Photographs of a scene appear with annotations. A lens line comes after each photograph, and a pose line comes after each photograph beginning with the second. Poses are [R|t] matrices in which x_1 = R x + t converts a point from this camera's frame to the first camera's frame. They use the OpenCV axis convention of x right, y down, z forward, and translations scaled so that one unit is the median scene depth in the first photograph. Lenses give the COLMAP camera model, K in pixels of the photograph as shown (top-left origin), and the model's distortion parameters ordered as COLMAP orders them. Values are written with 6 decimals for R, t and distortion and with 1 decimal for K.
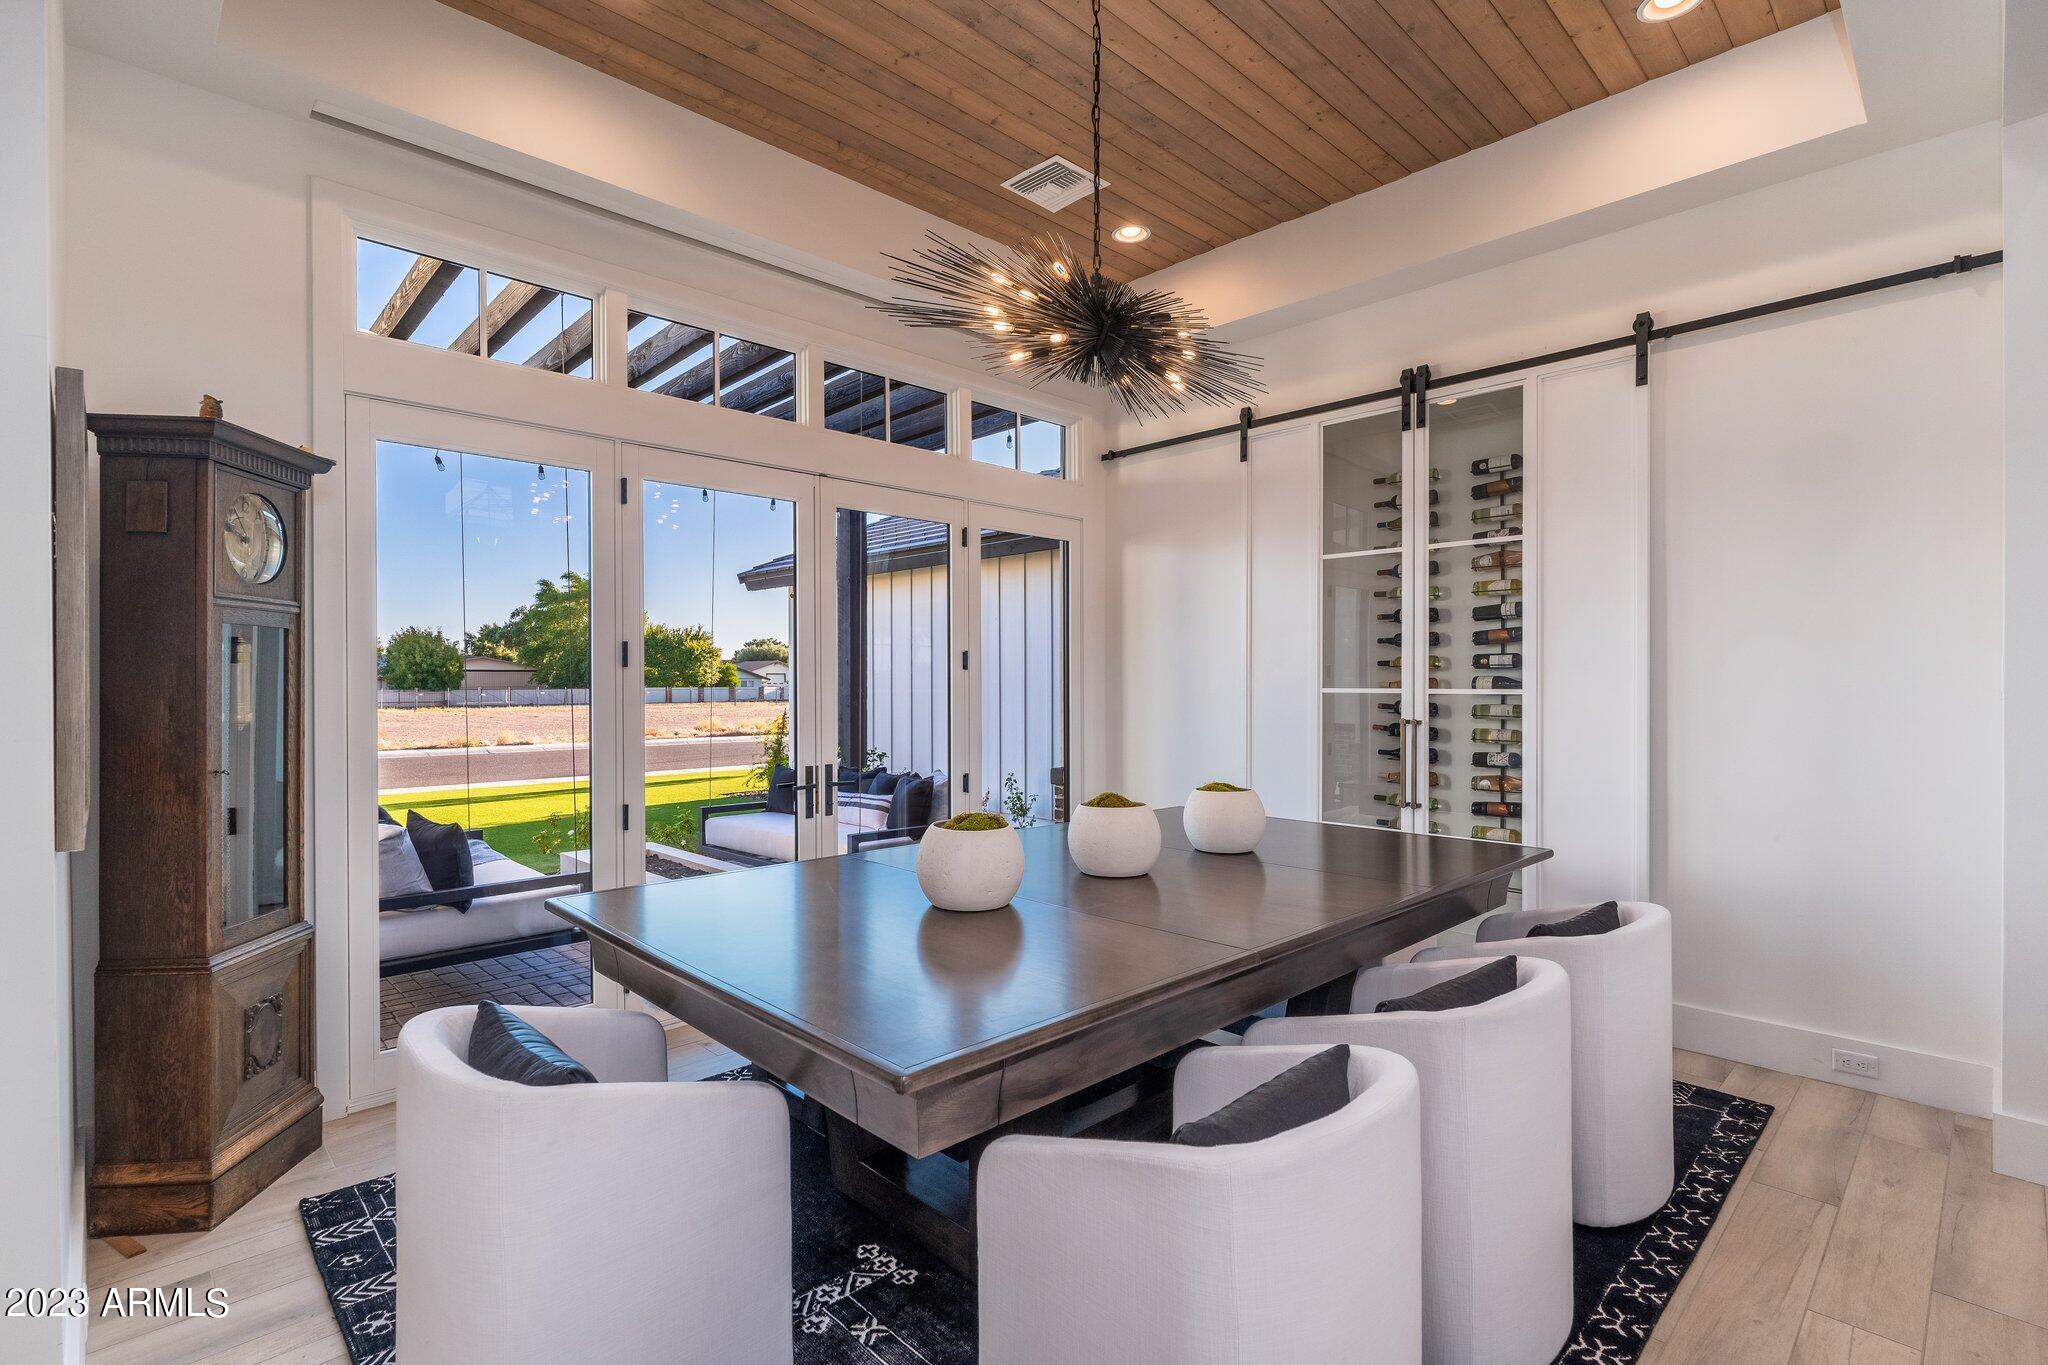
lens RADIAL K [[948.7, 0, 1031.6], [0, 948.7, 679.3], [0, 0, 1]] dist [-0.003932, 0.000213]
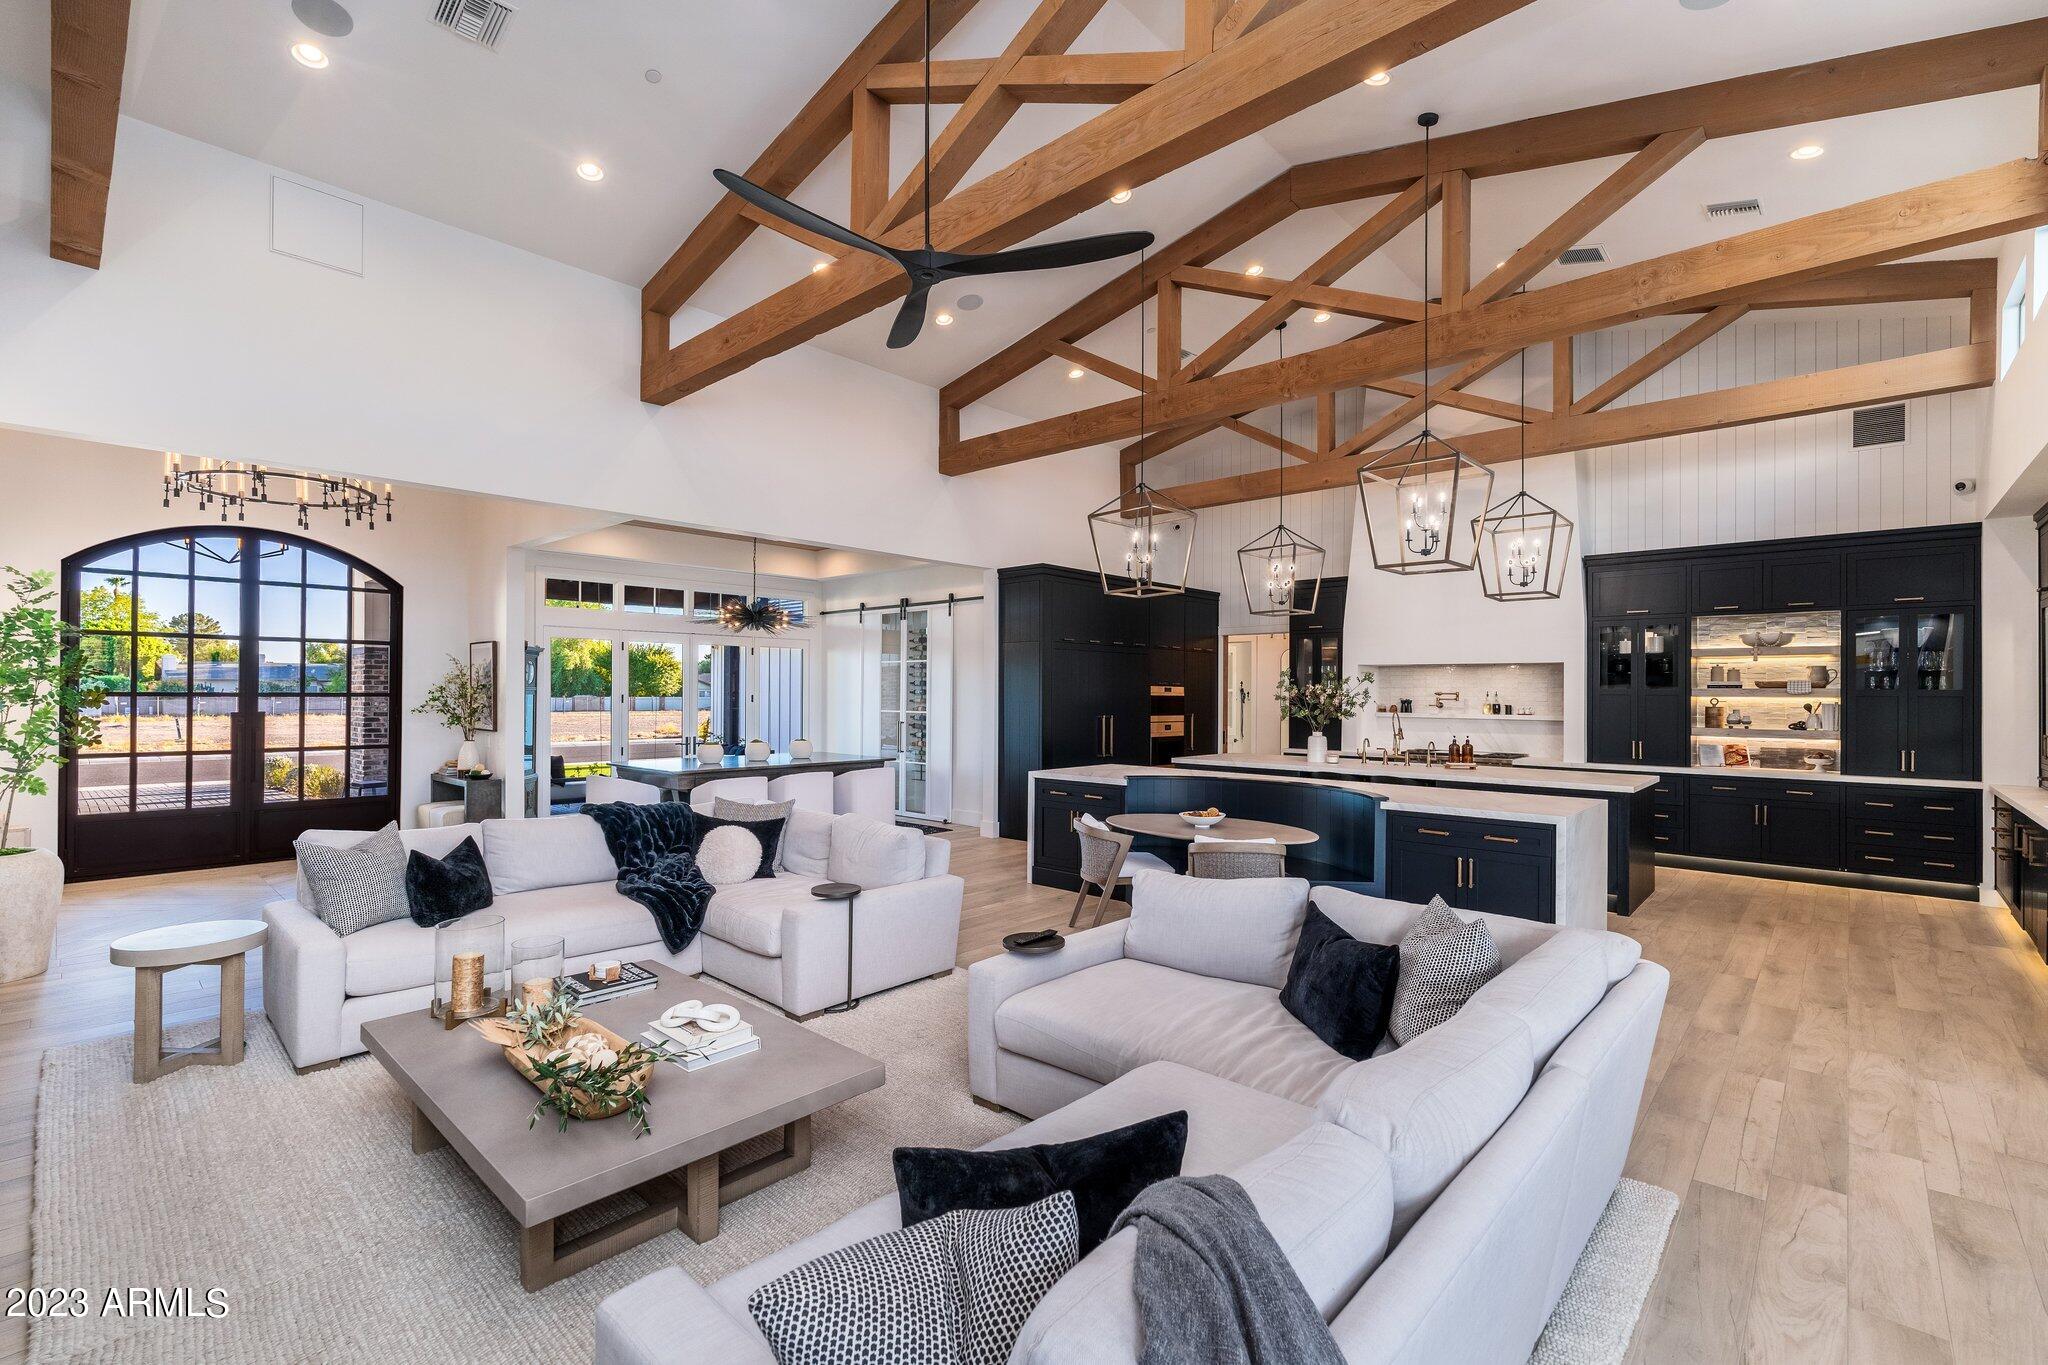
lens RADIAL K [[896.5, 0, 1024.1], [0, 896.5, 687.0], [0, 0, 1]] dist [-0.005537, 0.001442]
pose [[0.998872, 0.007438, 0.046890, 0.644478], [-0.007259, 0.999966, -0.003992, -0.054087], [-0.046918, 0.003647, 0.998892, -1.723189]]
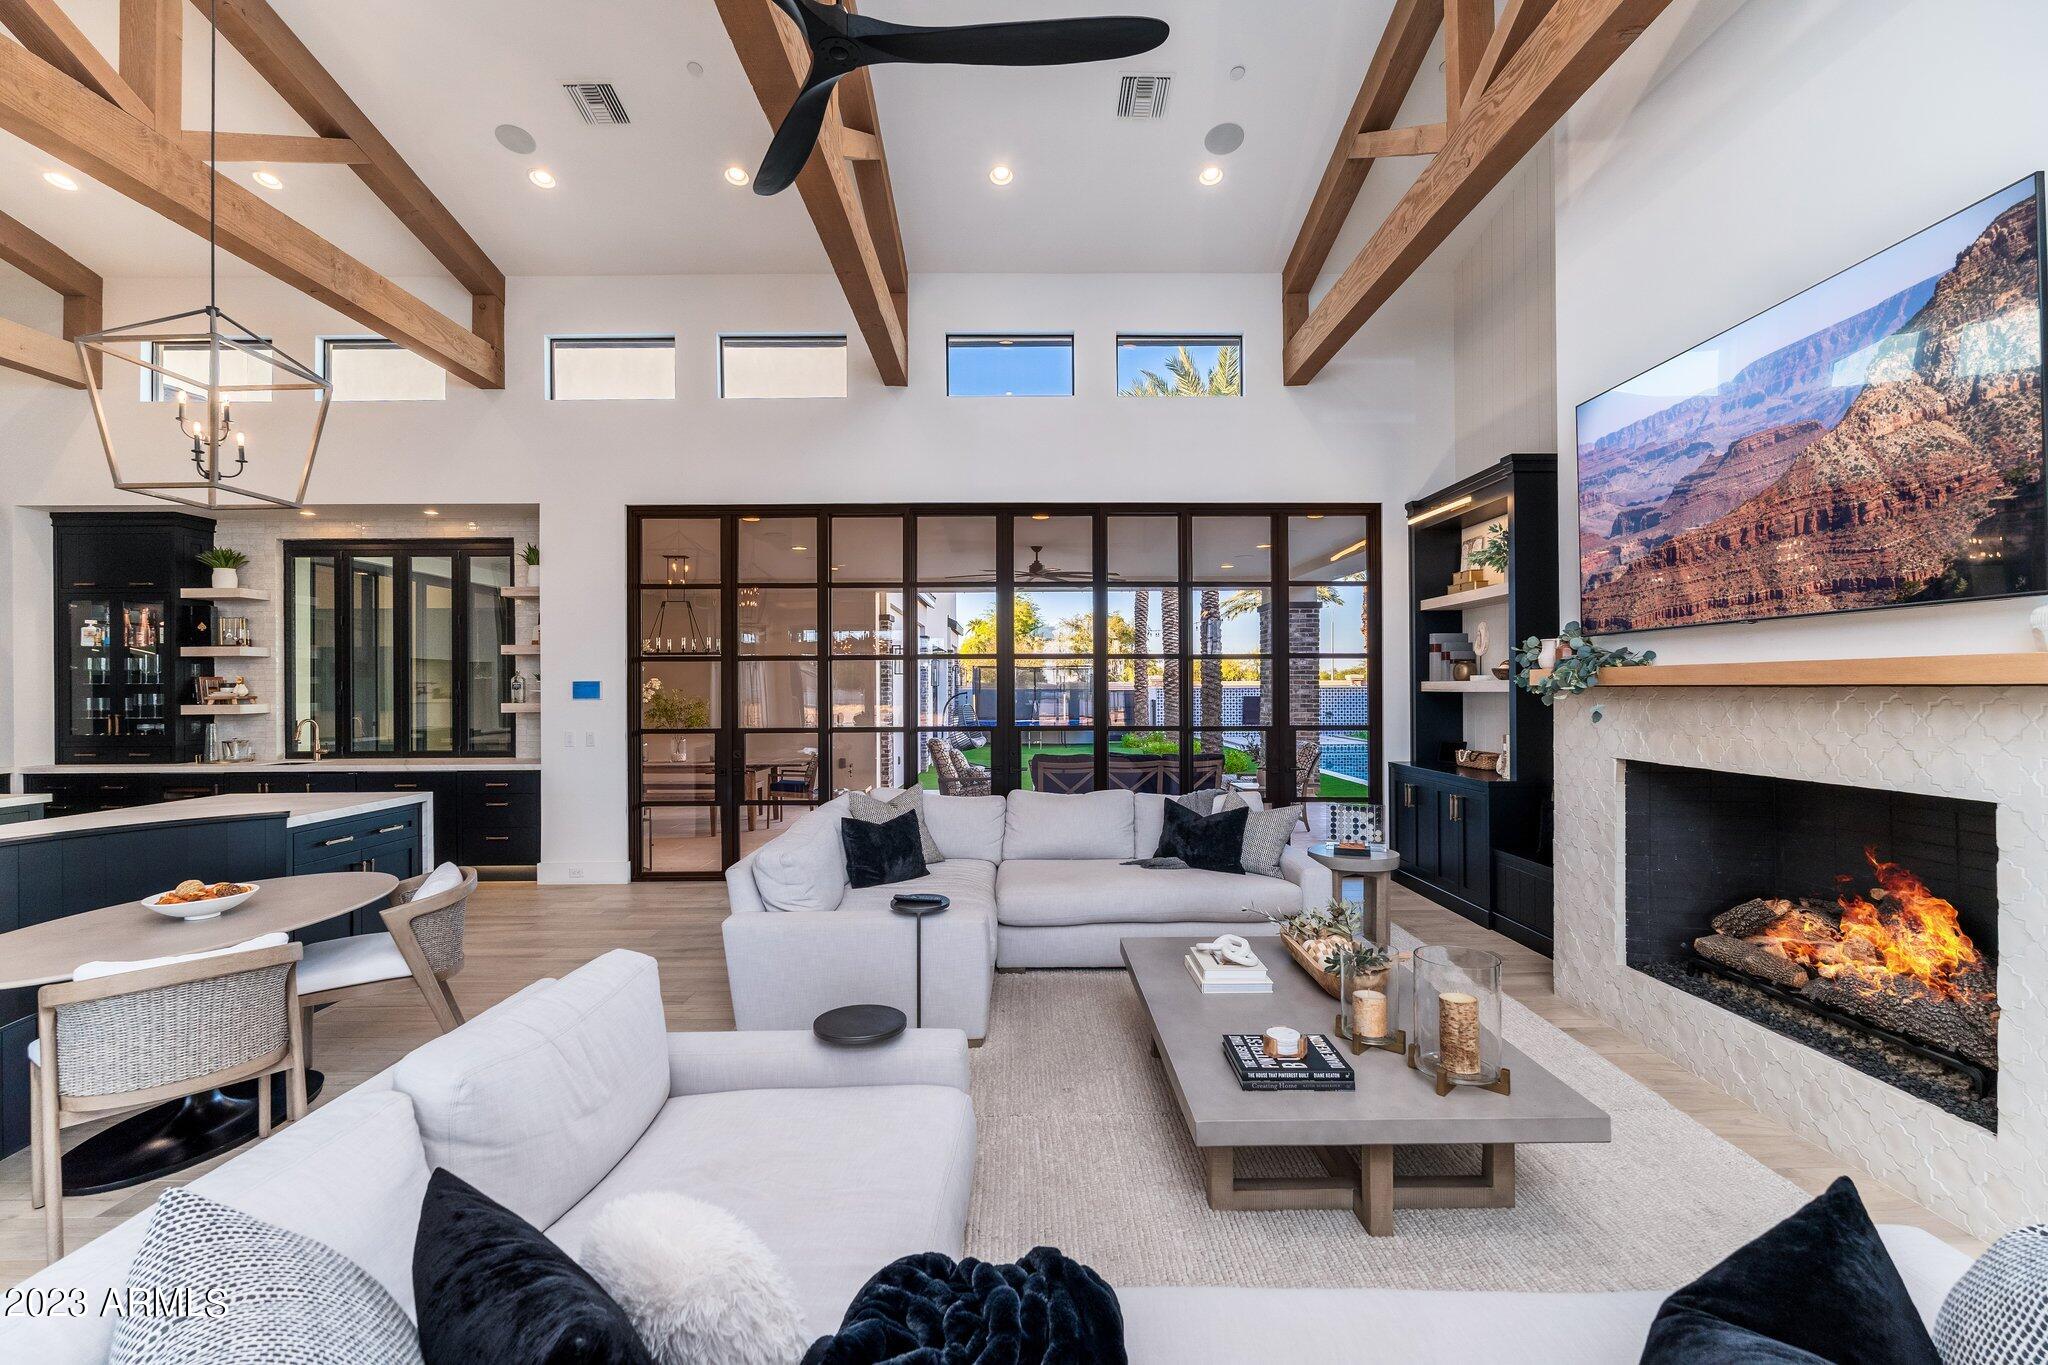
lens RADIAL K [[896.5, 0, 1030.0], [0, 896.5, 684.6], [0, 0, 1]] dist [-0.005537, 0.001442]
pose [[-0.723137, 0.007829, 0.690660, -0.004383], [0.007427, 0.999966, -0.003559, -0.029999], [-0.690665, 0.002556, -0.723171, -0.307617]]
